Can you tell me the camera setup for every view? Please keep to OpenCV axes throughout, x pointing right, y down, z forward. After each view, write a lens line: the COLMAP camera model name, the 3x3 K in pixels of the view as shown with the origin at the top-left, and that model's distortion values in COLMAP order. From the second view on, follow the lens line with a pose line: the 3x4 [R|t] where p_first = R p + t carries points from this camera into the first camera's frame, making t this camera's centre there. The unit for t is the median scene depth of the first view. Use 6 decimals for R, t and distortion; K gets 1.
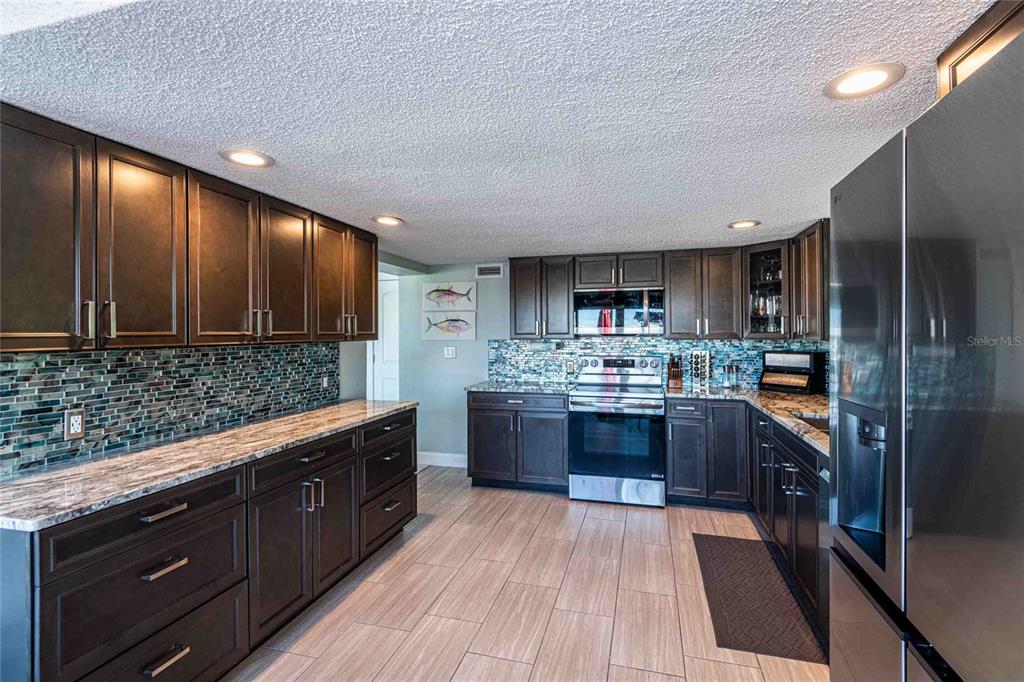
lens RADIAL K [[459.1, 0, 530.6], [0, 459.1, 340.4], [0, 0, 1]] dist [0.001262, 0.000025]
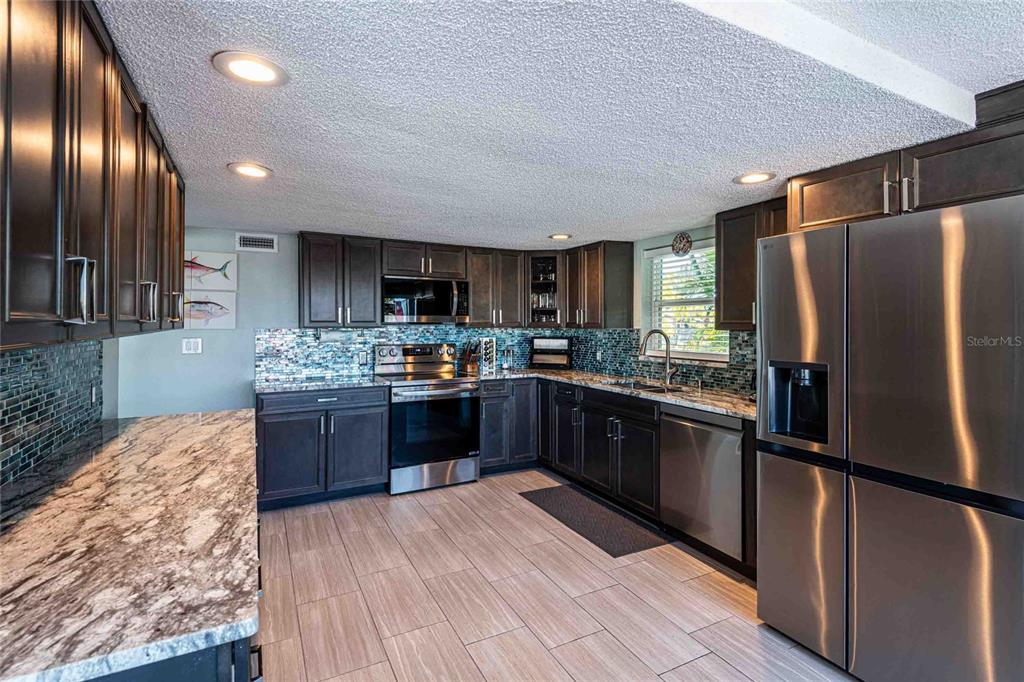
lens RADIAL K [[478.0, 0, 517.5], [0, 478.0, 335.5], [0, 0, 1]] dist [0.045175, -0.022870]
pose [[0.734329, -0.012800, 0.678673, -0.396960], [0.003780, 0.999884, 0.014769, -0.000262], [-0.678783, -0.008280, 0.734292, 0.088778]]
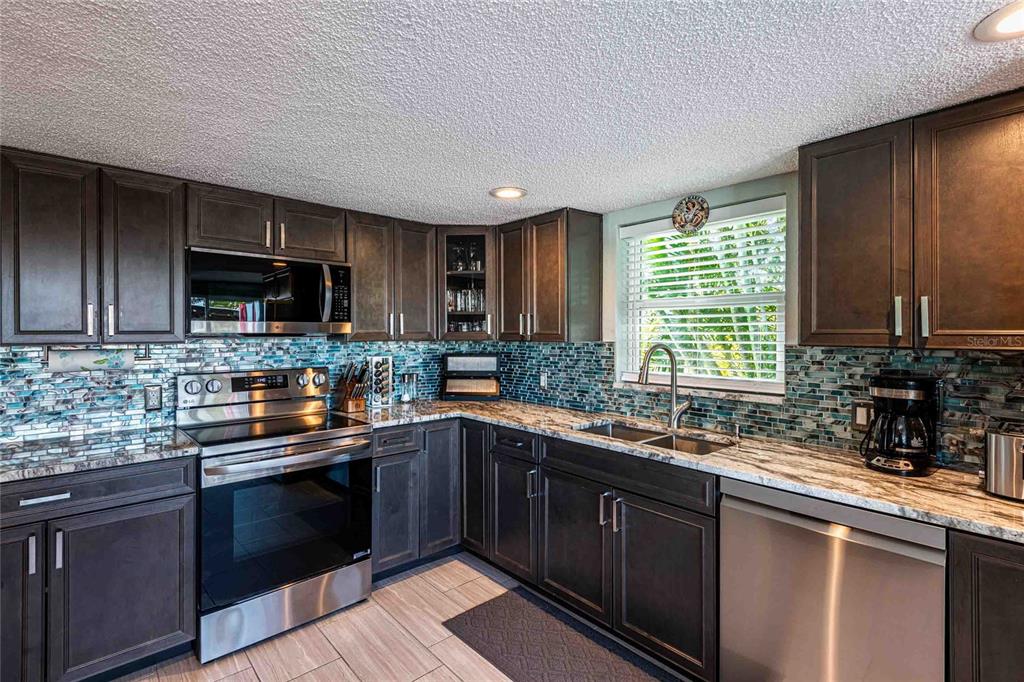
lens RADIAL K [[466.7, 0, 489.6], [0, 466.7, 336.4], [0, 0, 1]] dist [0.033128, -0.021536]
pose [[0.570101, -0.002939, 0.821570, -0.155678], [0.008973, 0.999956, -0.002649, -0.006780], [-0.821526, 0.008882, 0.570102, 0.447777]]
